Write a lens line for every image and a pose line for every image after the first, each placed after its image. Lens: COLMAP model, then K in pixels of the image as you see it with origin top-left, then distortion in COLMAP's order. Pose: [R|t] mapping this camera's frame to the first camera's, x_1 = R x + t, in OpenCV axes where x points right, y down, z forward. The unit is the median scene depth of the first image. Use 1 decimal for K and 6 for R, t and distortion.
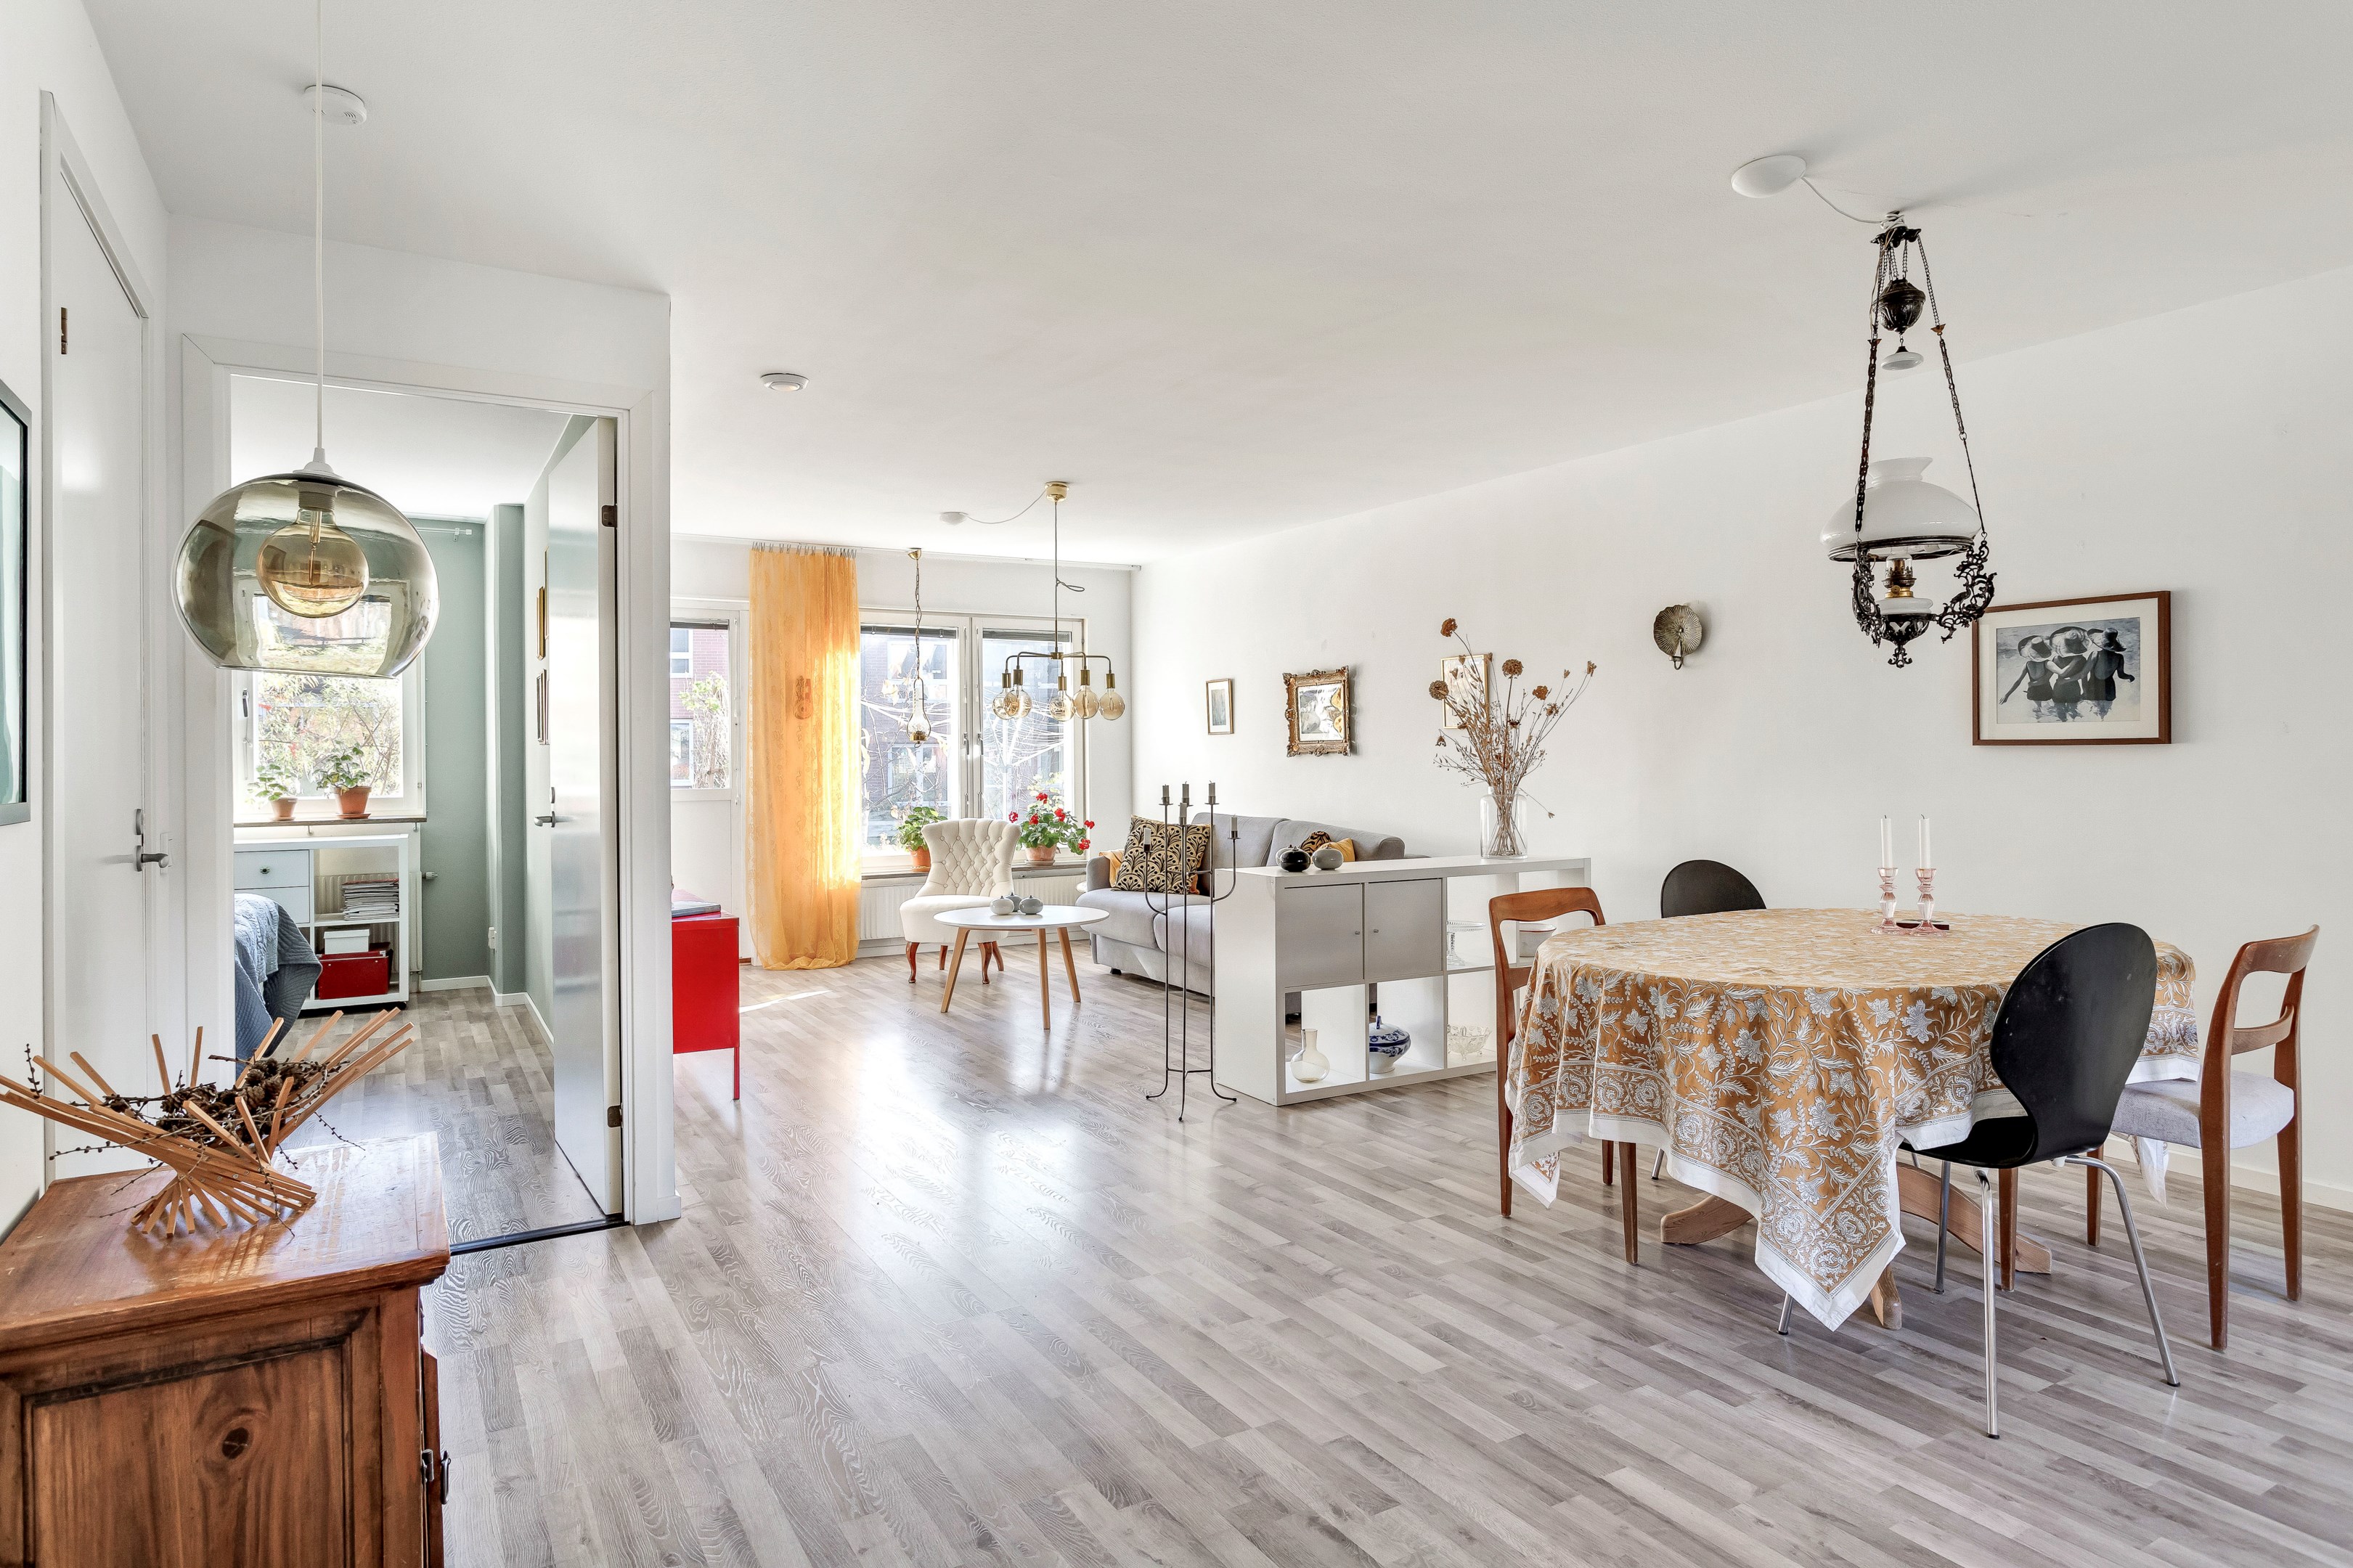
lens RADIAL K [[1374.5, 0, 1165.5], [0, 1374.5, 755.0], [0, 0, 1]] dist [0.005453, -0.000579]
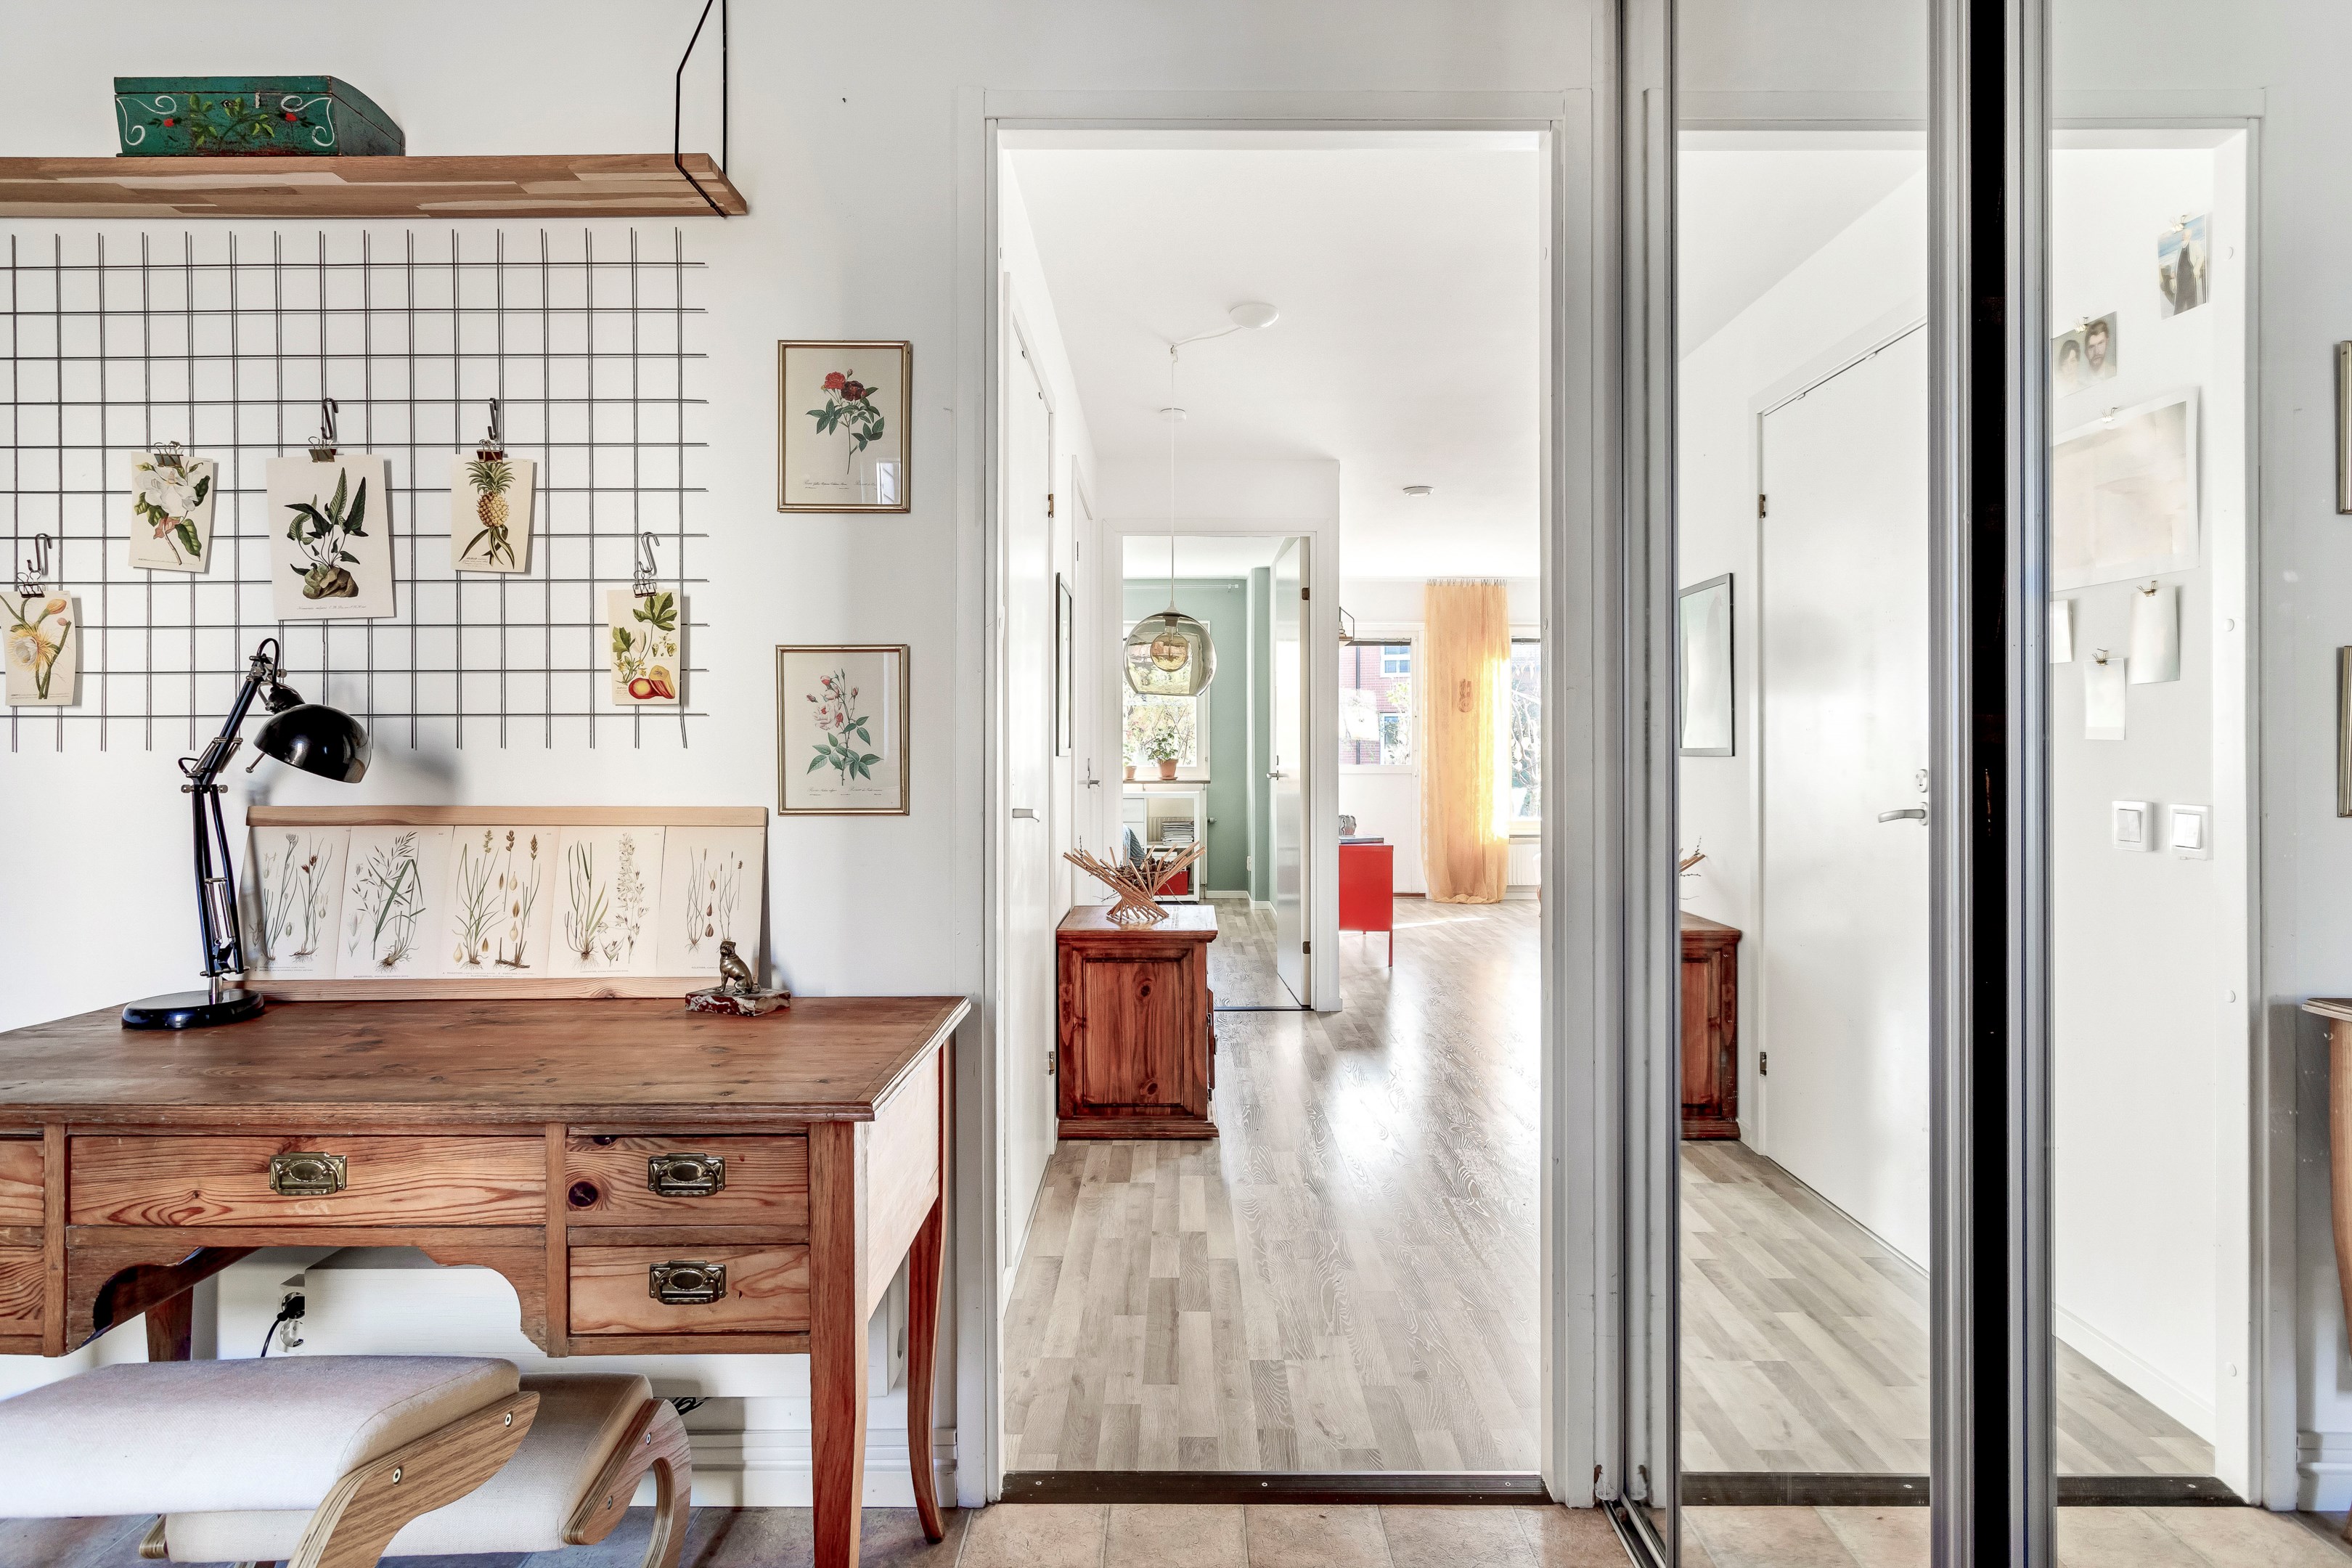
lens RADIAL K [[1363.4, 0, 1178.0], [0, 1363.4, 767.2], [0, 0, 1]] dist [-0.000174, 0.000000]
pose [[0.869633, 0.012171, -0.493548, 0.180858], [-0.004962, 0.999861, 0.015914, 0.008739], [0.493673, -0.011390, 0.869573, -0.337030]]
